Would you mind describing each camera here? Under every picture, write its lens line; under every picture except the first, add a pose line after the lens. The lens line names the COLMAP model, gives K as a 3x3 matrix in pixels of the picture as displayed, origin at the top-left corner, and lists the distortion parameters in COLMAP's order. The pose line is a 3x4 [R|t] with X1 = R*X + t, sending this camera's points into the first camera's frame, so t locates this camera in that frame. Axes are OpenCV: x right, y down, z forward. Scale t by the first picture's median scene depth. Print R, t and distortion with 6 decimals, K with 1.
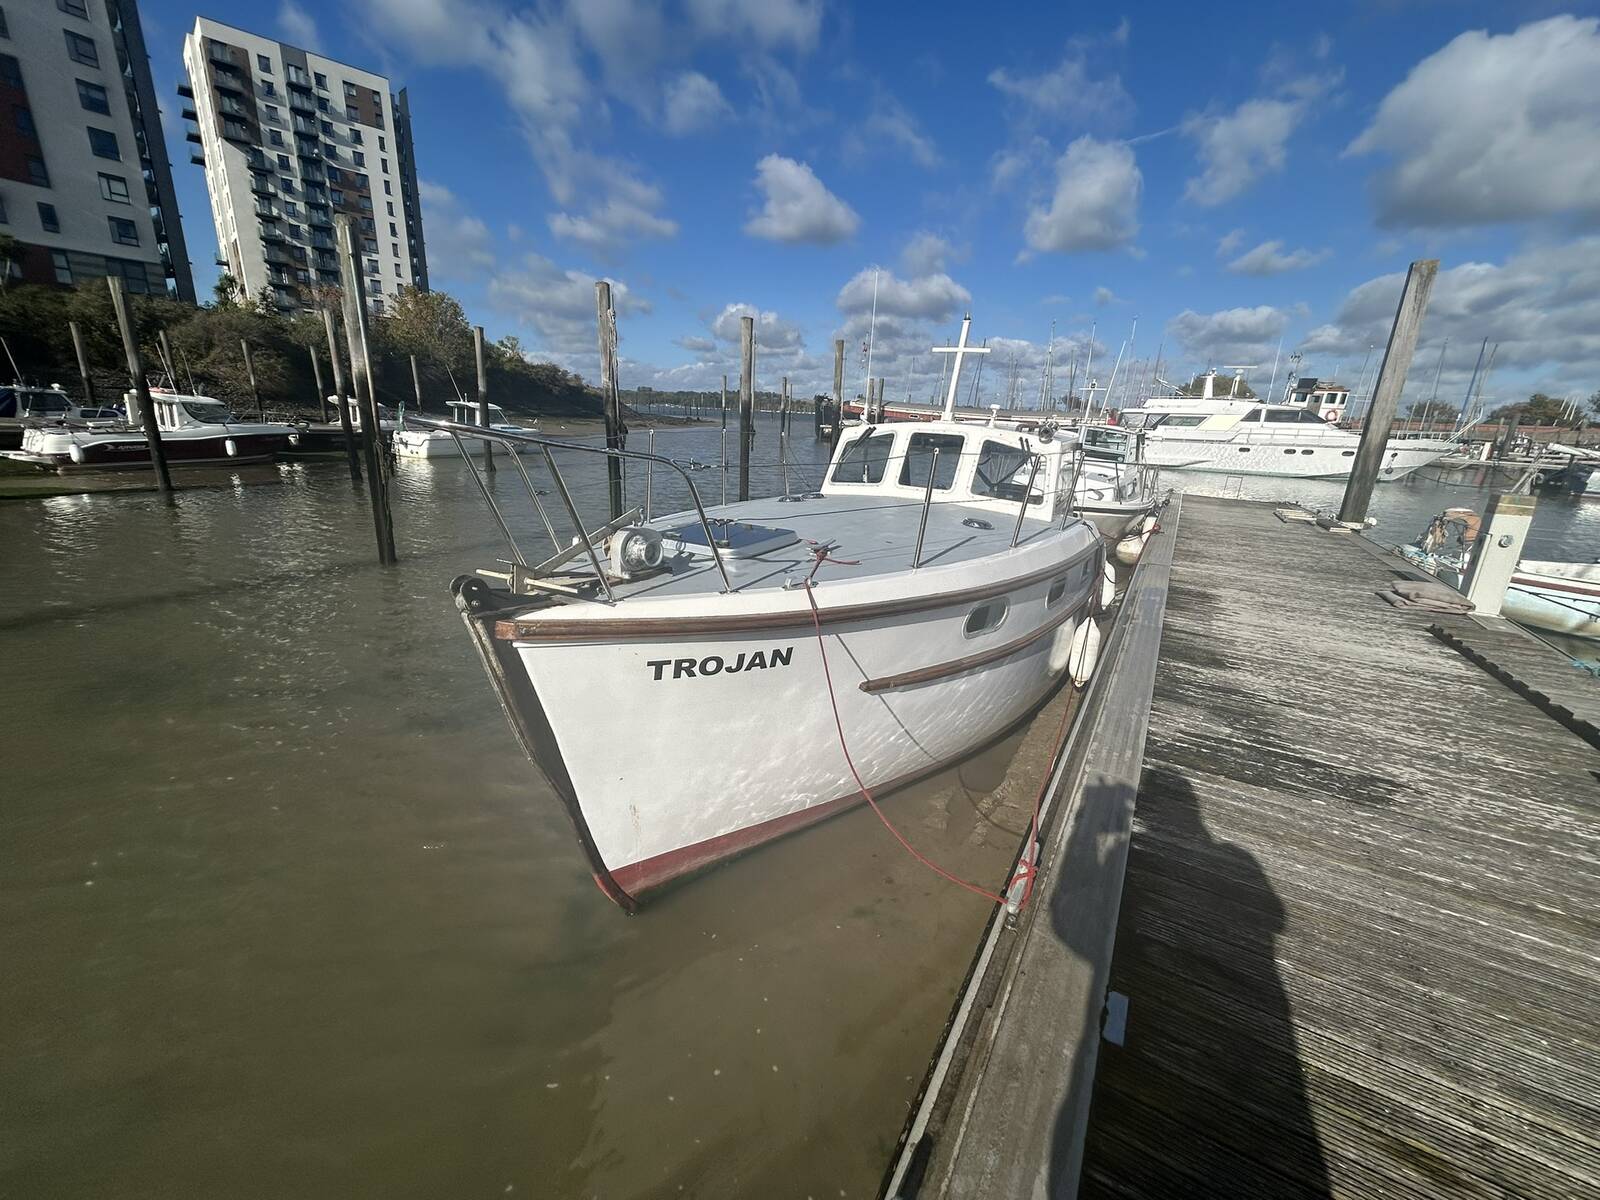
lens RADIAL K [[640.8, 0, 795.1], [0, 640.8, 601.9], [0, 0, 1]] dist [-0.001857, 0.000252]
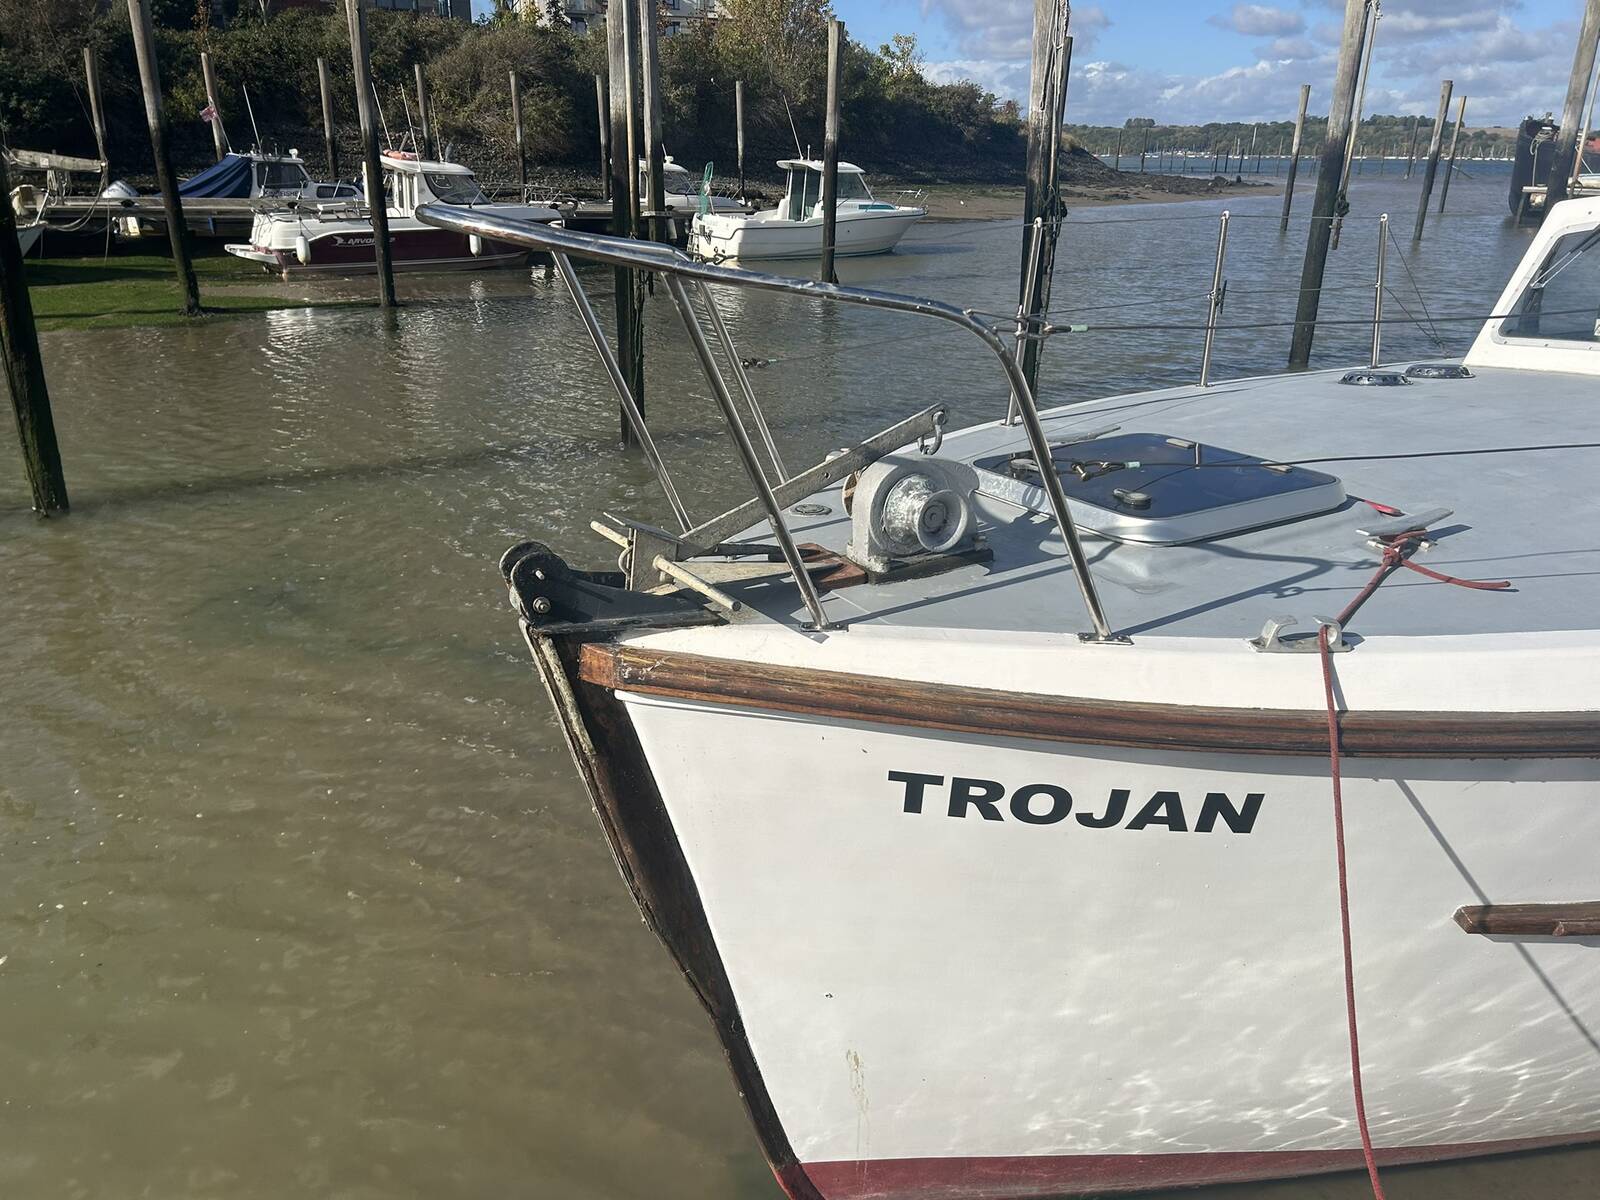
lens RADIAL K [[1195.0, 0, 790.5], [0, 1195.0, 609.4], [0, 0, 1]] dist [0.045507, -0.031274]
pose [[0.885295, 0.136731, -0.444475, 0.028881], [-0.108971, 0.990181, 0.087557, -0.040660], [0.452082, -0.029079, 0.891502, 0.124633]]
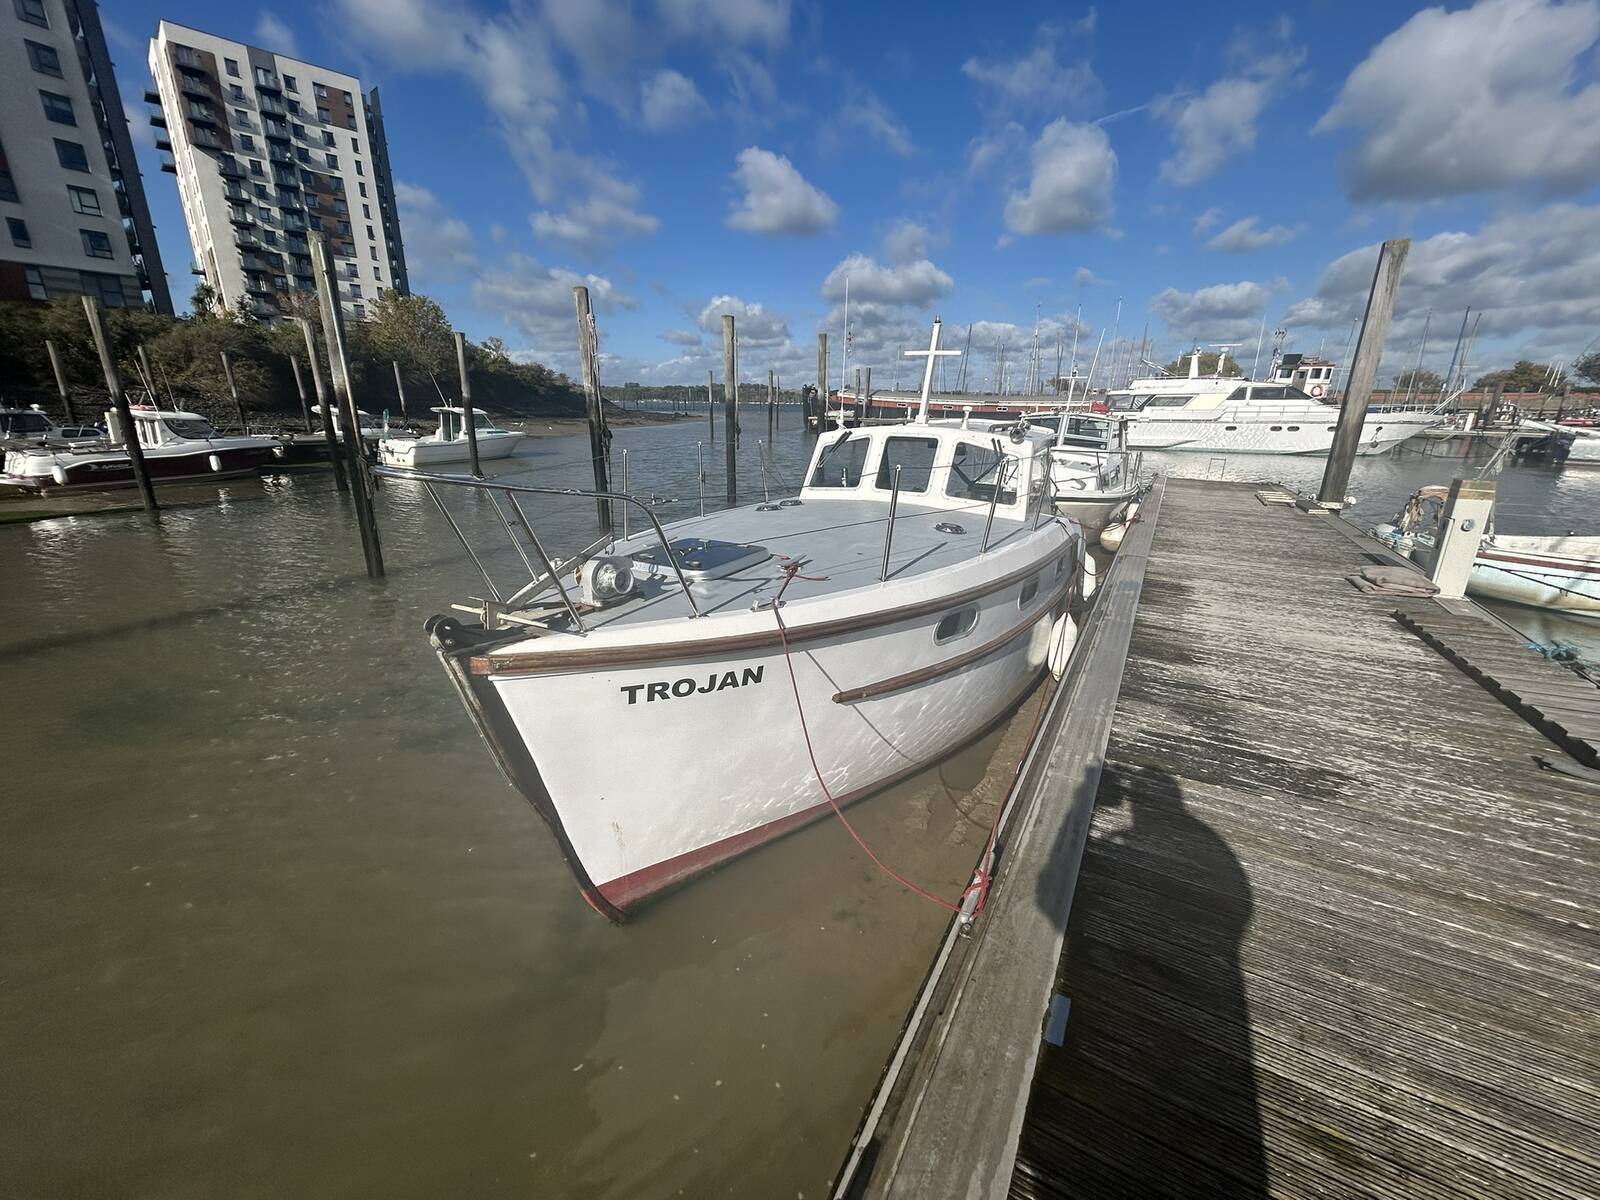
lens RADIAL K [[640.8, 0, 795.0], [0, 640.8, 602.0], [0, 0, 1]] dist [-0.001857, 0.000252]
pose [[0.999354, -0.035414, 0.006042, 0.025105], [0.035329, 0.999283, 0.013649, -0.024792], [-0.006521, -0.013427, 0.999889, -0.018477]]
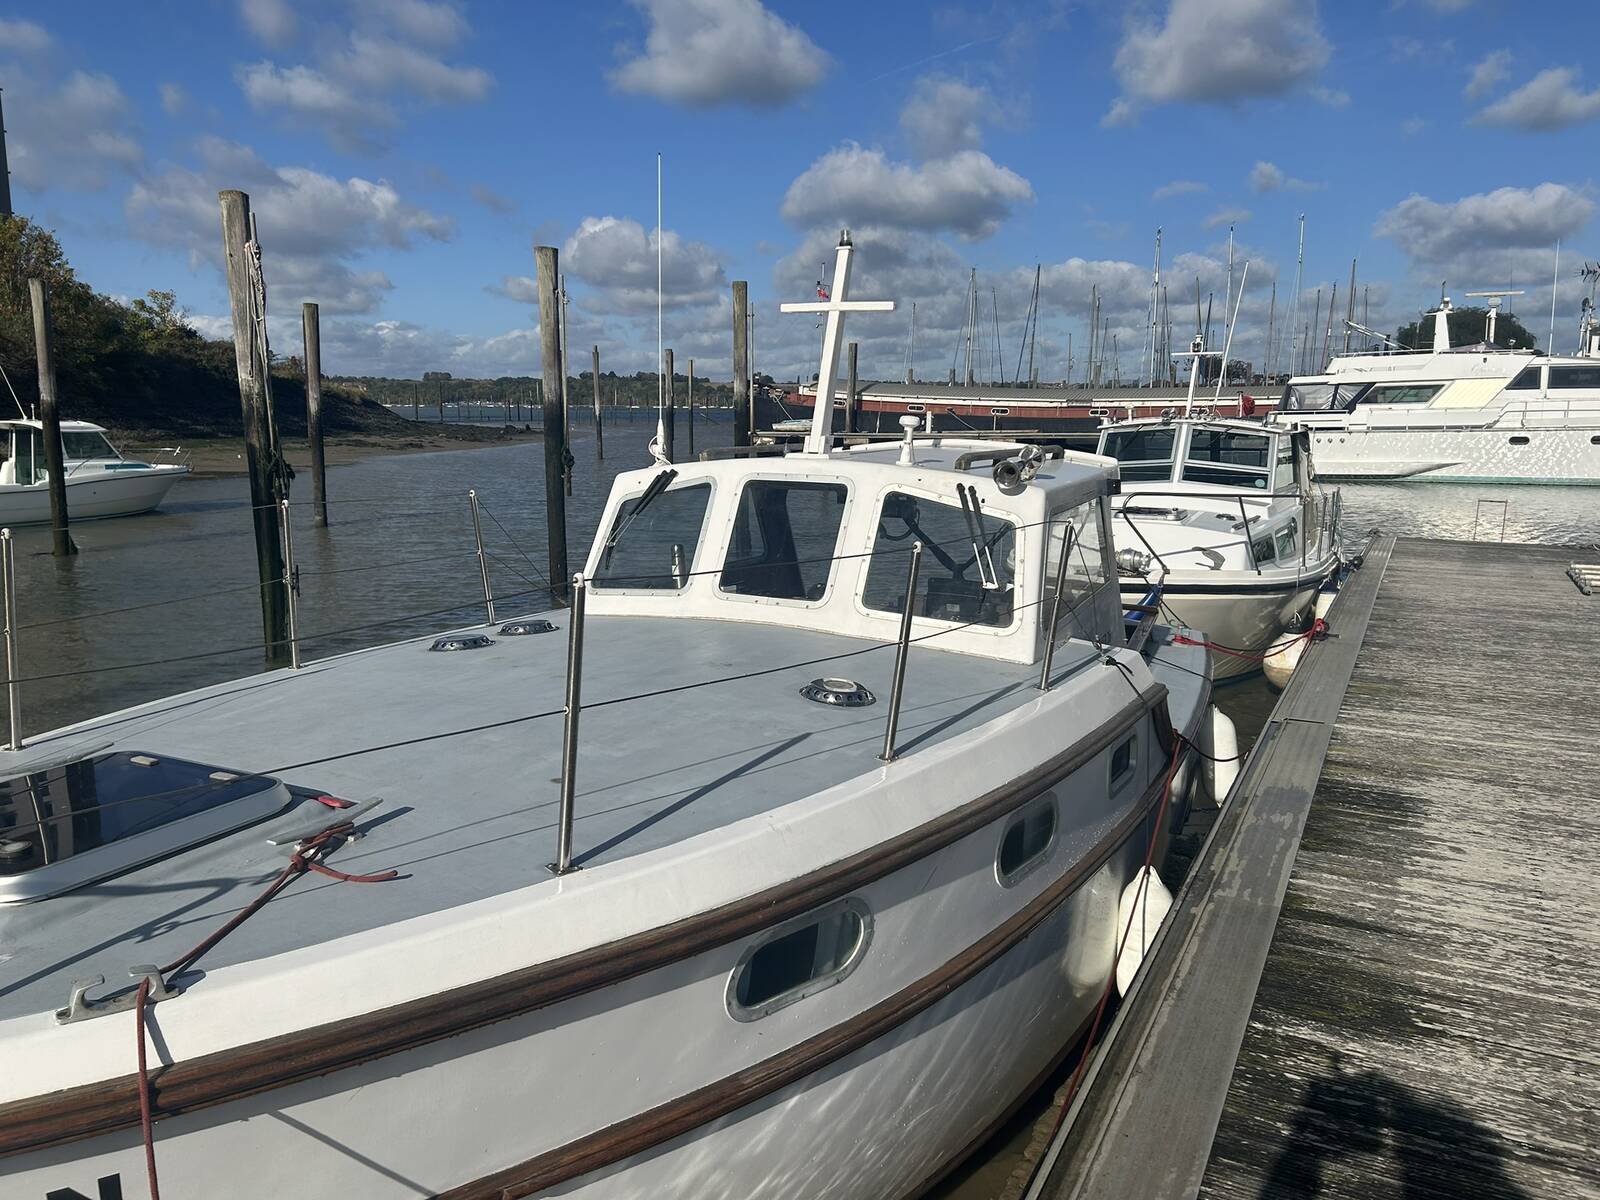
lens RADIAL K [[1195.0, 0, 785.2], [0, 1195.0, 649.3], [0, 0, 1]] dist [0.045507, -0.031274]
pose [[0.997684, -0.052477, 0.043282, 0.194417], [0.056022, 0.994785, -0.085227, -0.076752], [-0.038584, 0.087455, 0.995421, 0.170298]]
